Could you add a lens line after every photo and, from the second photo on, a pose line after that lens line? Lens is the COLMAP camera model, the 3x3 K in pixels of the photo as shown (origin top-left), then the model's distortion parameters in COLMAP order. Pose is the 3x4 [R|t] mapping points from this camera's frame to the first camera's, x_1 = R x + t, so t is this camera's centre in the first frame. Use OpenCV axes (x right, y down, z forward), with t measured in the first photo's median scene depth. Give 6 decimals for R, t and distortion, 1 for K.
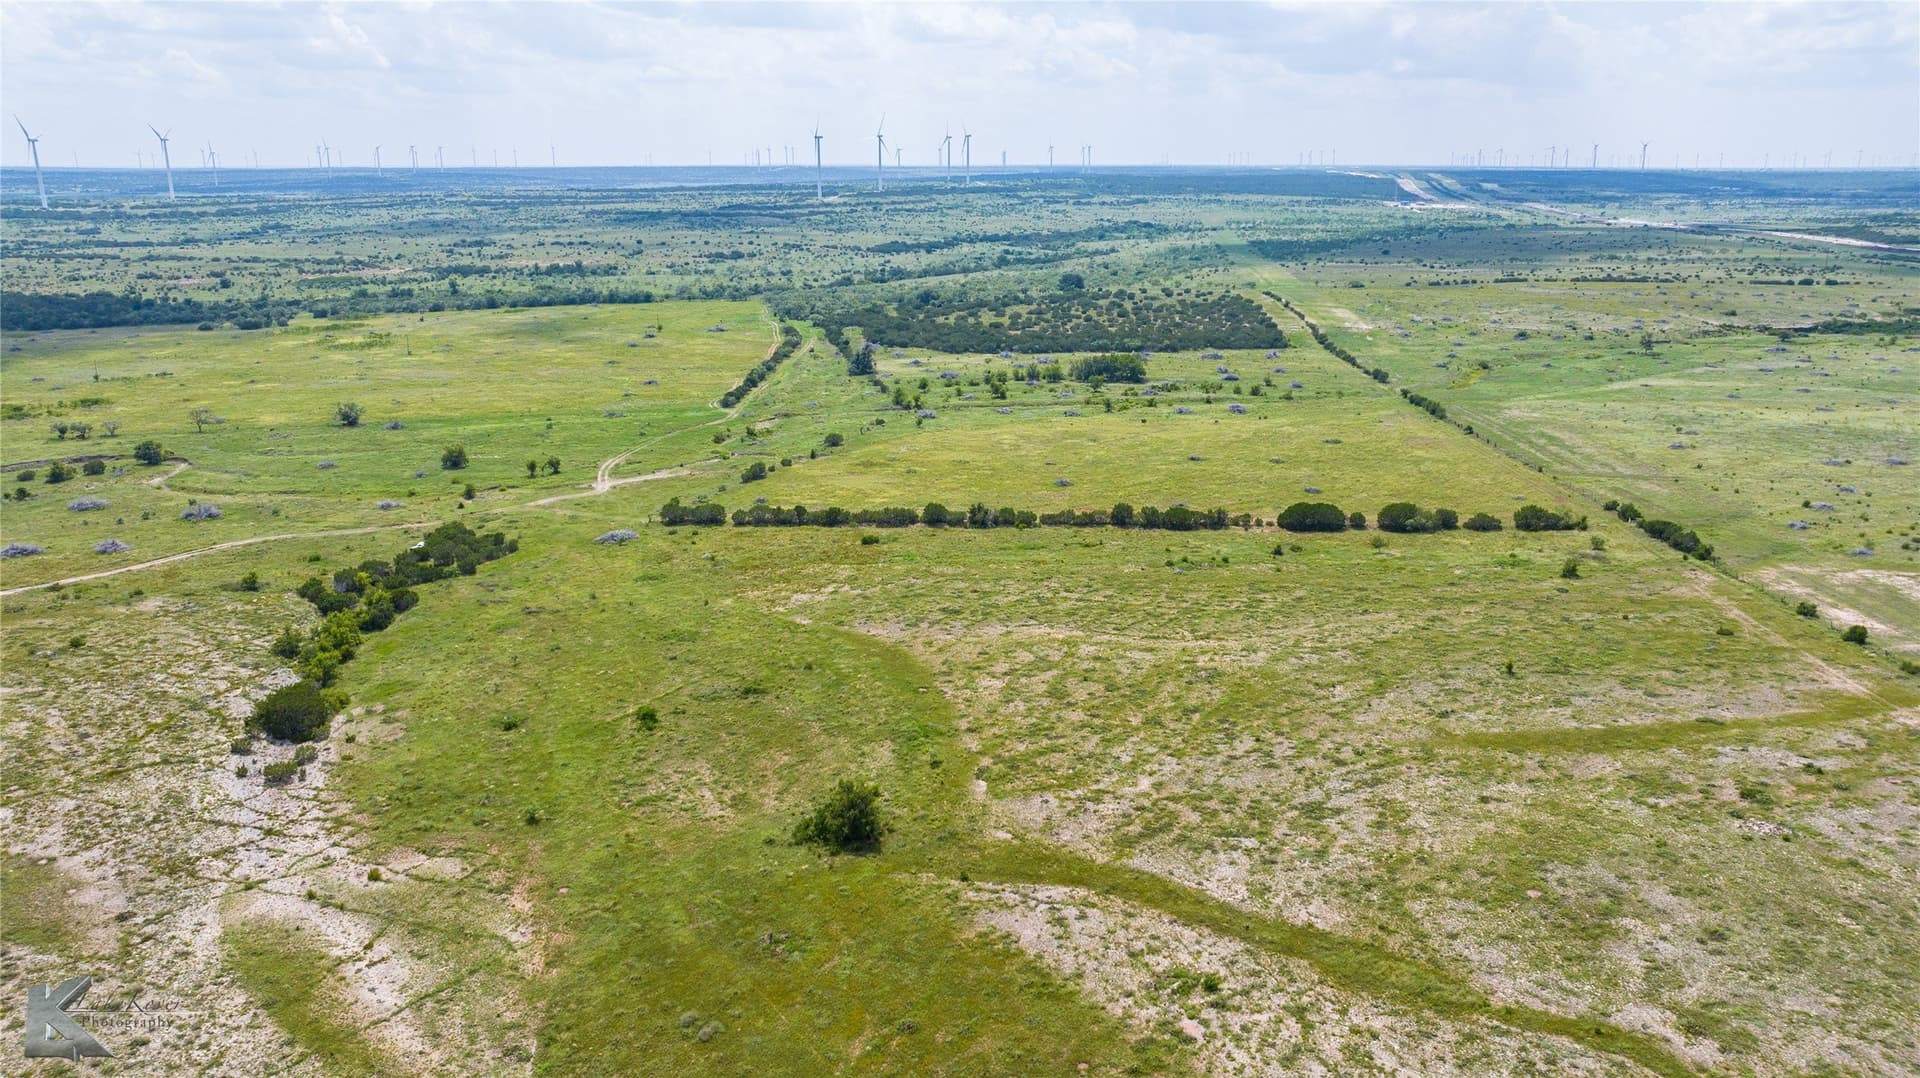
lens RADIAL K [[1379.3, 0, 969.6], [0, 1379.3, 548.2], [0, 0, 1]] dist [-0.042744, 0.039555]
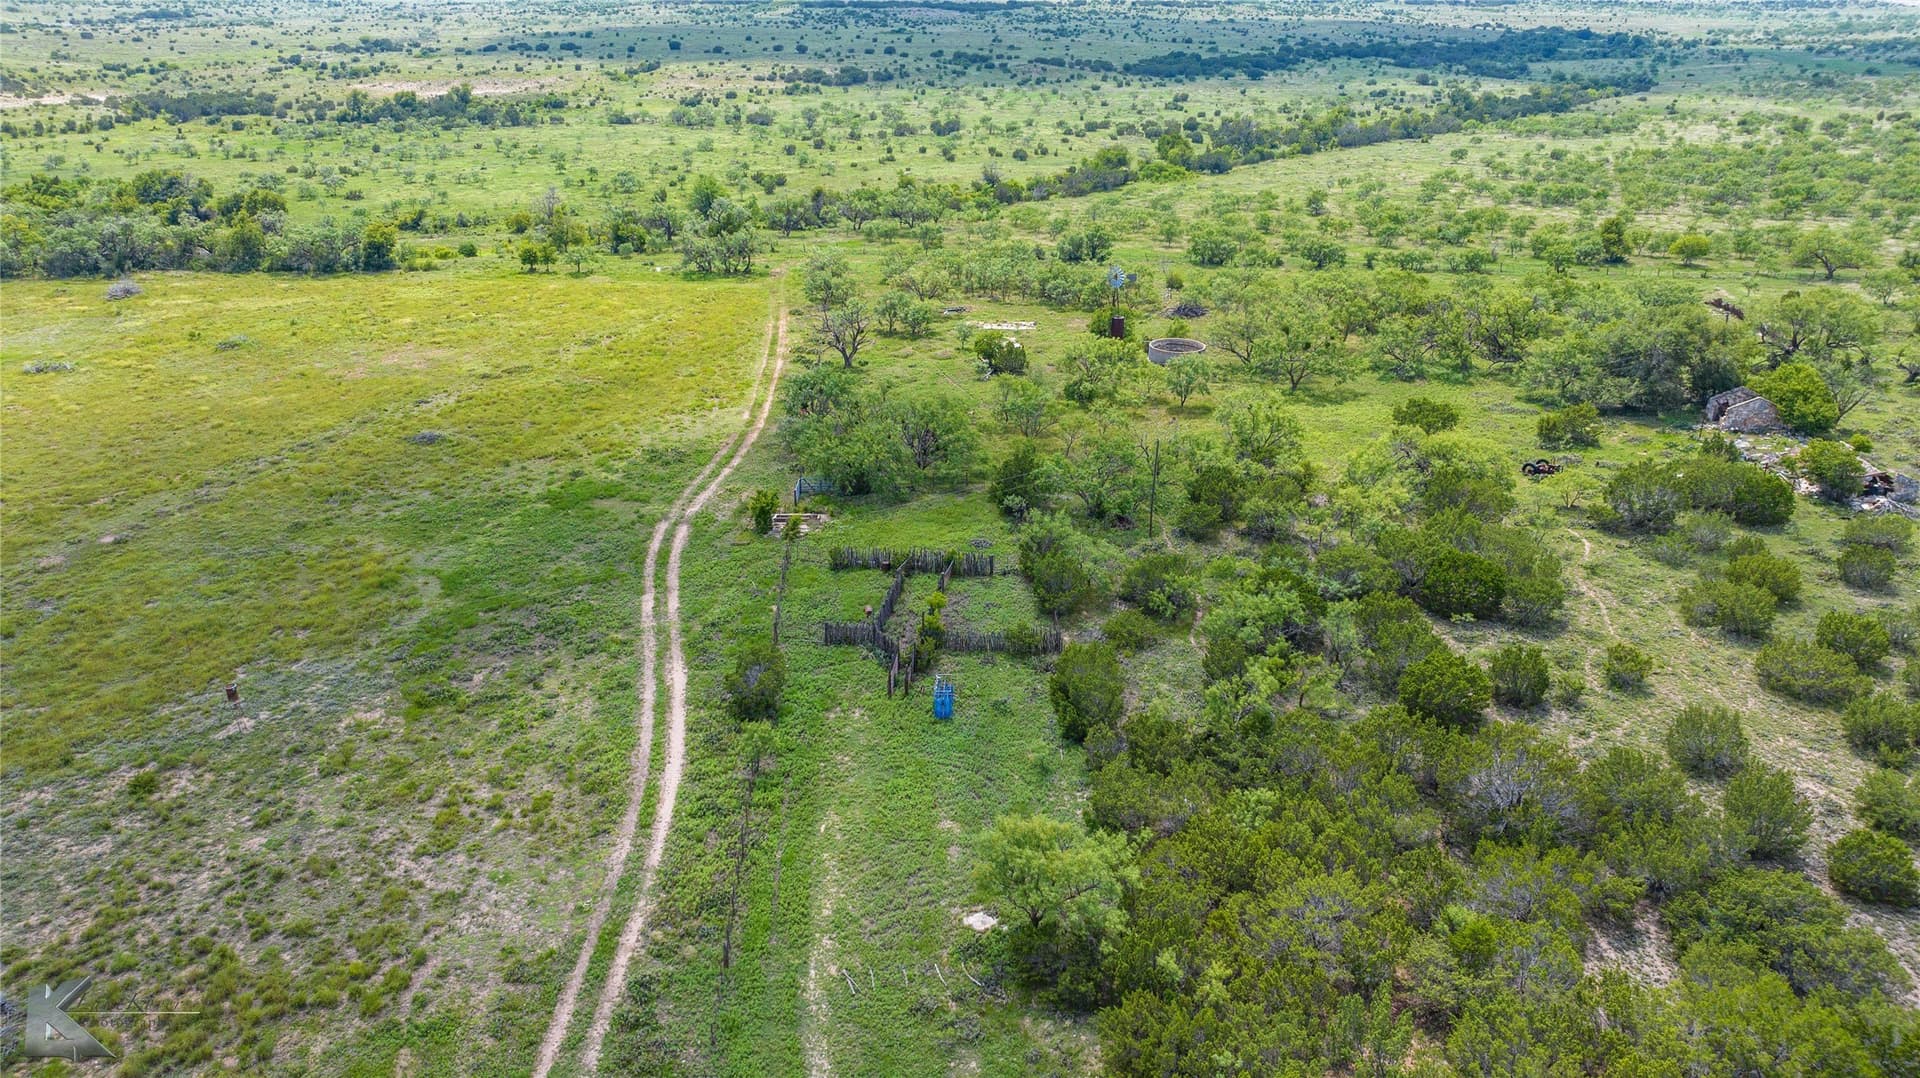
lens RADIAL K [[1379.3, 0, 965.3], [0, 1379.3, 544.4], [0, 0, 1]] dist [-0.042744, 0.039555]
pose [[0.990003, 0.057567, -0.128762, -0.059833], [-0.041651, 0.991526, 0.123052, -0.111318], [0.134755, -0.116459, 0.984011, 0.512013]]
